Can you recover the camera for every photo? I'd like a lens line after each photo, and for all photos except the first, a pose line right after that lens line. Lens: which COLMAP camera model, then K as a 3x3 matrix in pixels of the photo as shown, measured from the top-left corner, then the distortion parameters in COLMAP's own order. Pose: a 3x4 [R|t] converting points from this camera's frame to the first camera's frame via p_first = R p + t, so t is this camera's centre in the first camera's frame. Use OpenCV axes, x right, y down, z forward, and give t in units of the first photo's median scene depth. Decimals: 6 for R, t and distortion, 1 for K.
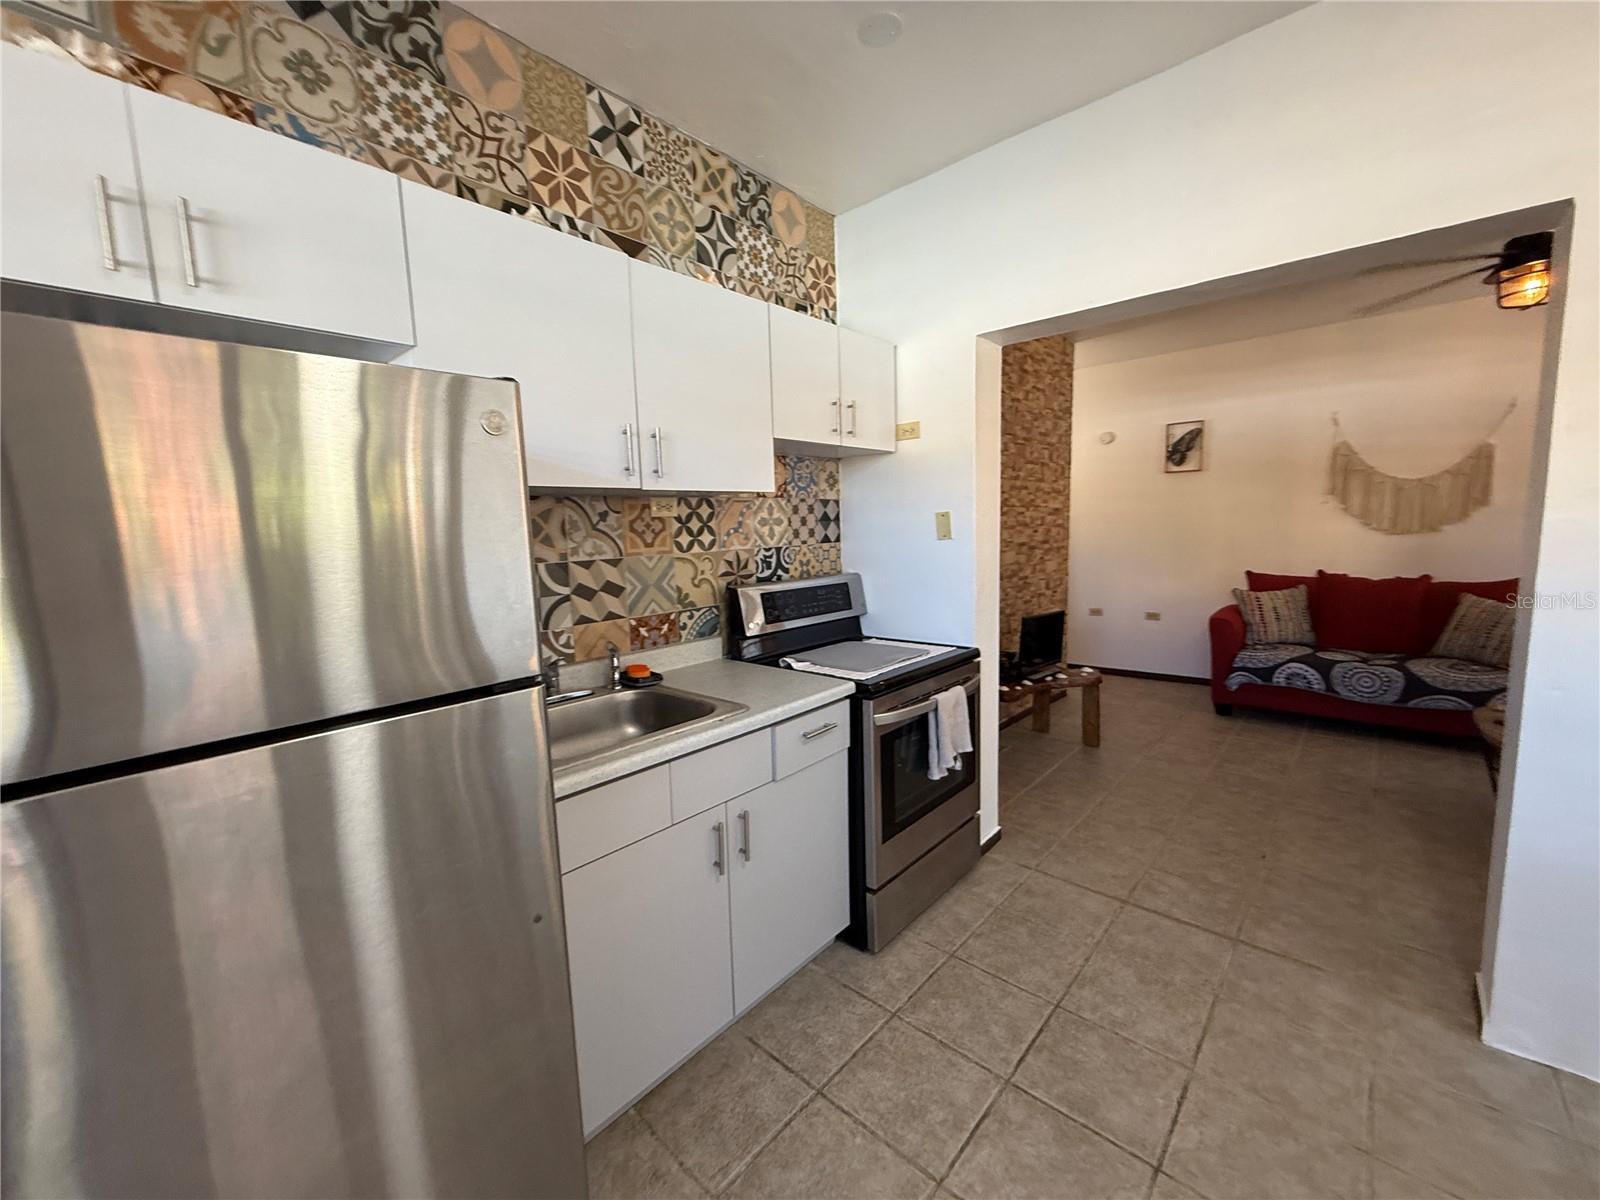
lens RADIAL K [[634.0, 0, 795.0], [0, 634.0, 600.0], [0, 0, 1]] dist [-0.000899, -0.000078]
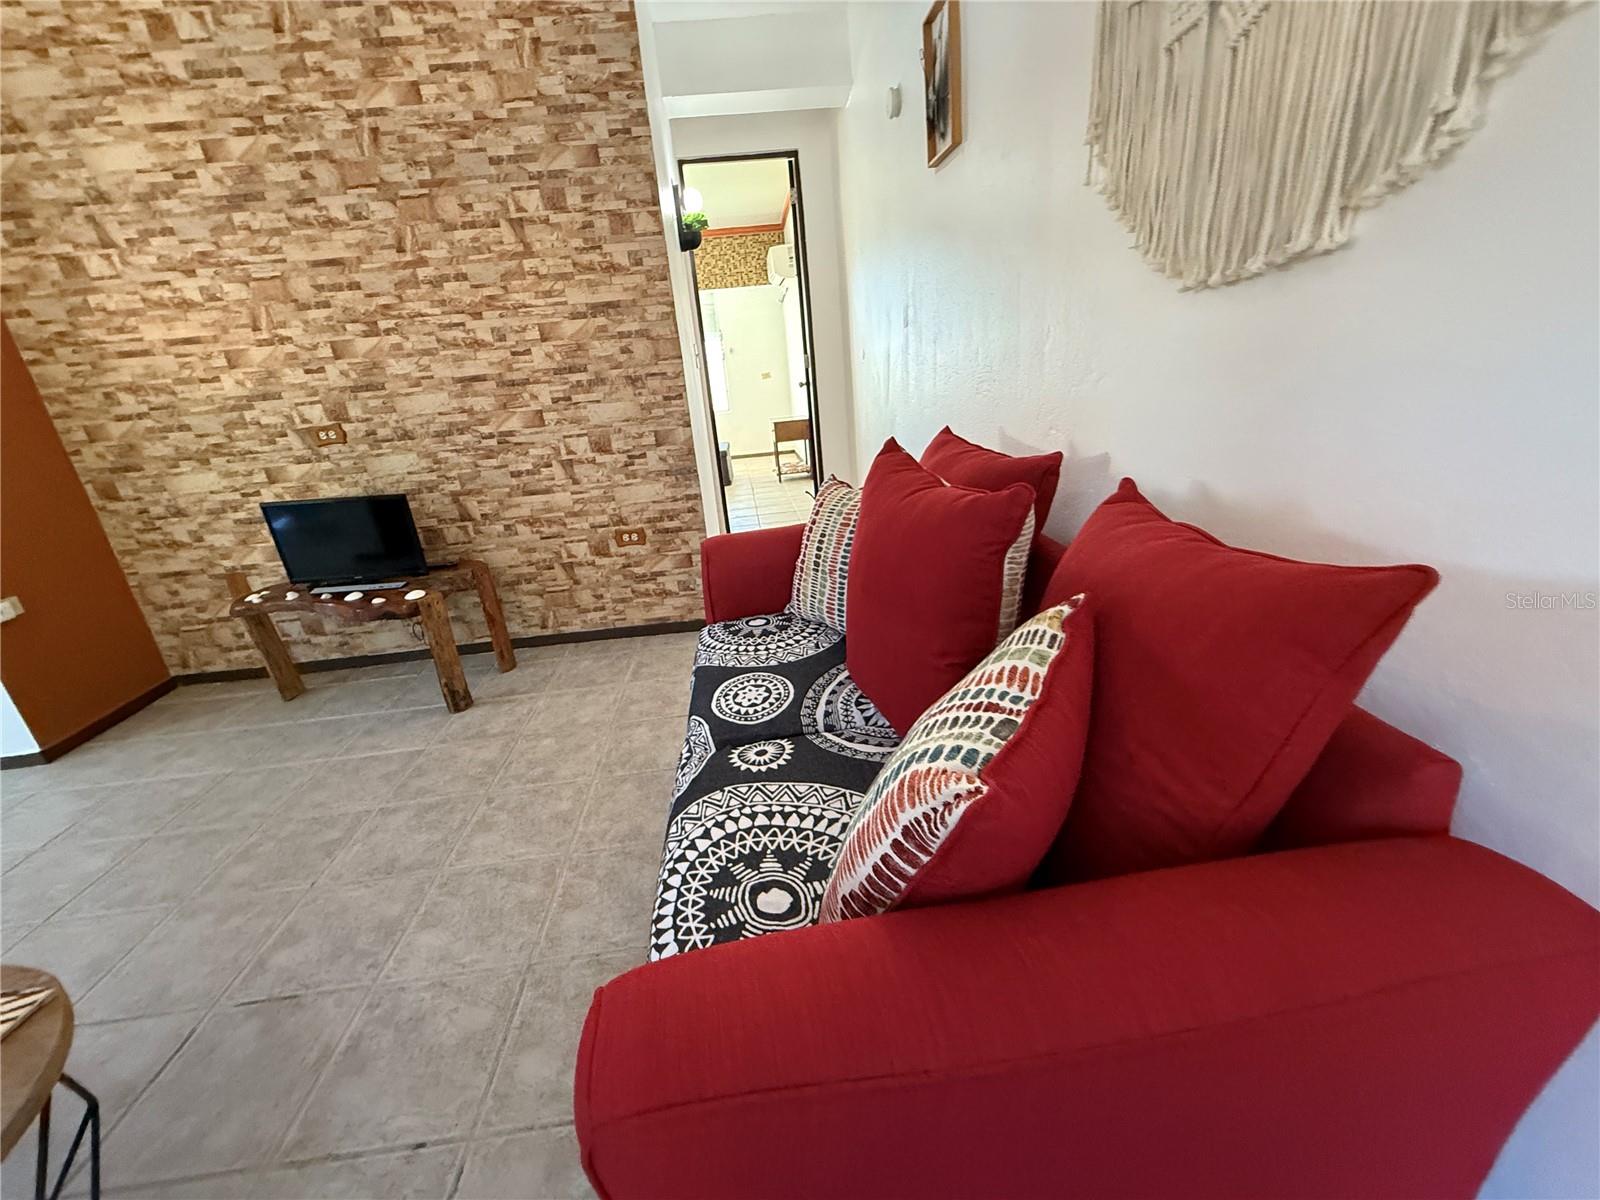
lens RADIAL K [[634.0, 0, 793.9], [0, 634.0, 600.3], [0, 0, 1]] dist [-0.000899, -0.000078]
pose [[0.733726, 0.200124, -0.649305, 1.846616], [-0.010622, 0.958901, 0.283542, -0.106785], [0.679362, -0.201145, 0.705697, 1.315529]]
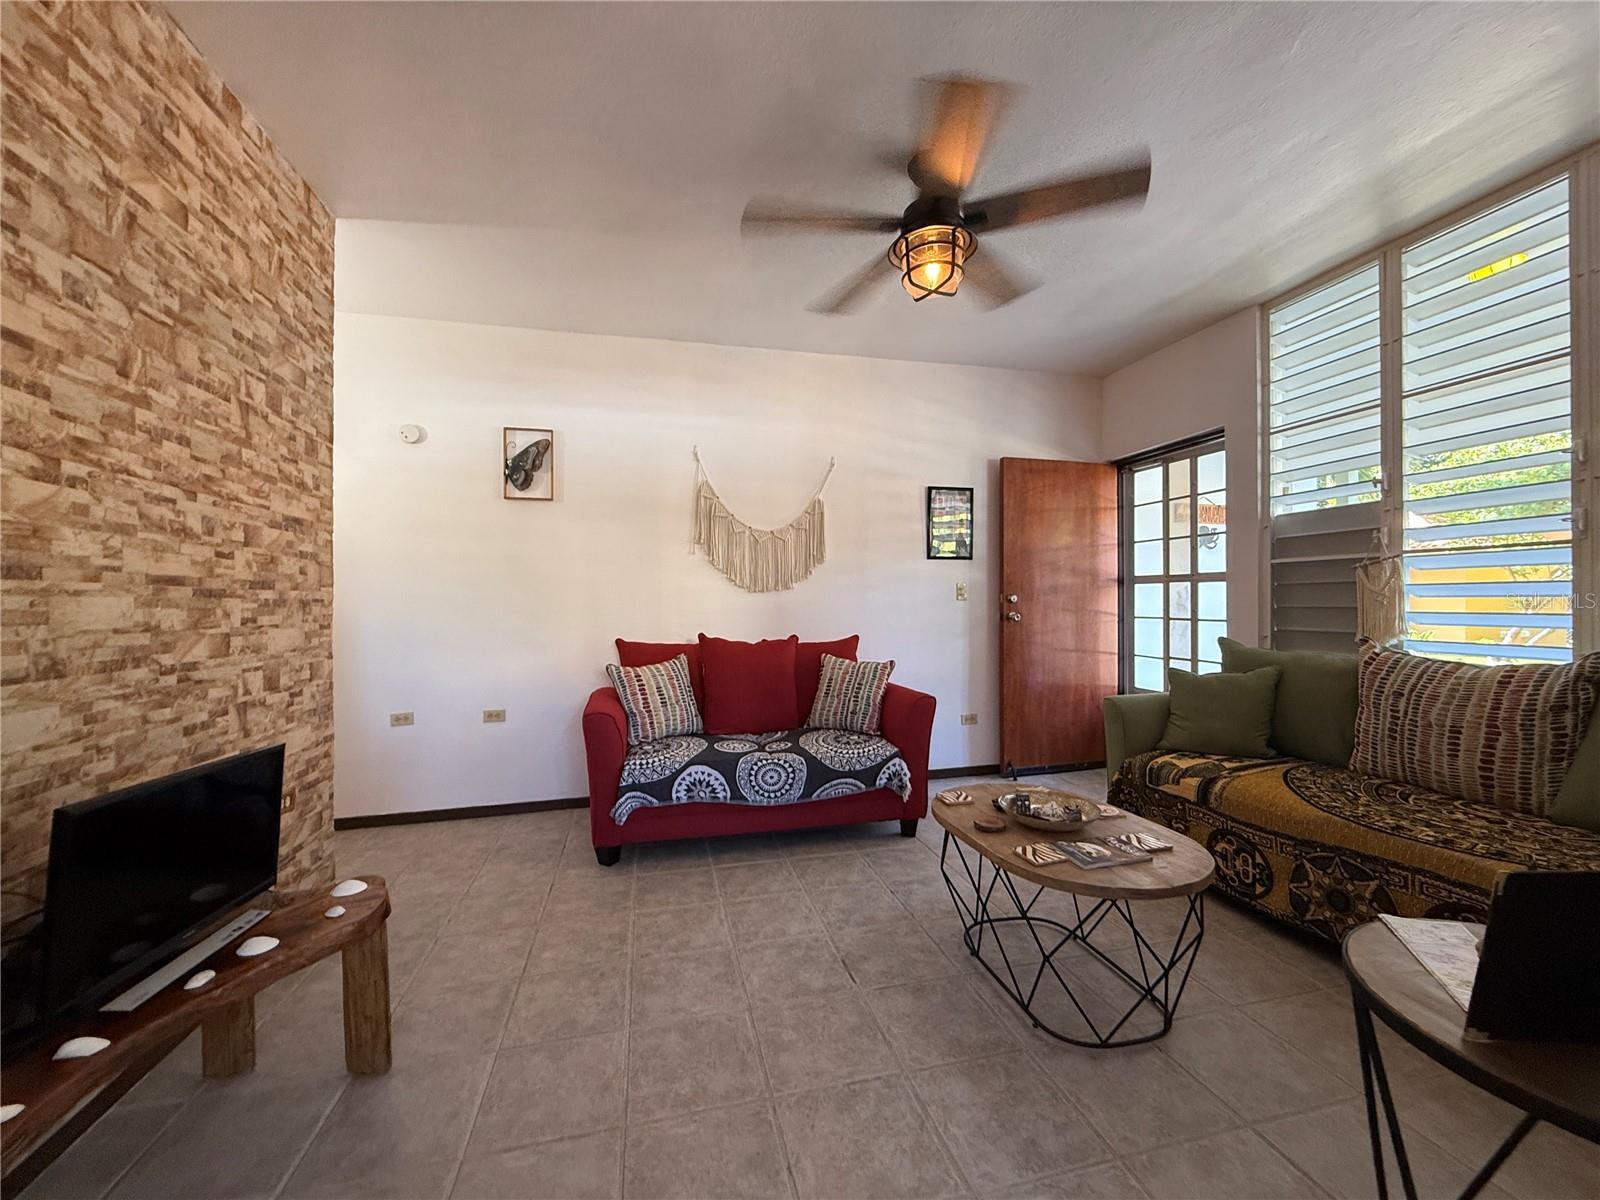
lens RADIAL K [[634.0, 0, 791.7], [0, 634.0, 600.6], [0, 0, 1]] dist [-0.000899, -0.000078]
pose [[0.569333, 0.025165, 0.821722, 0.461834], [0.085256, 0.992335, -0.089460, -0.016677], [-0.817674, 0.120990, 0.562823, 0.852020]]
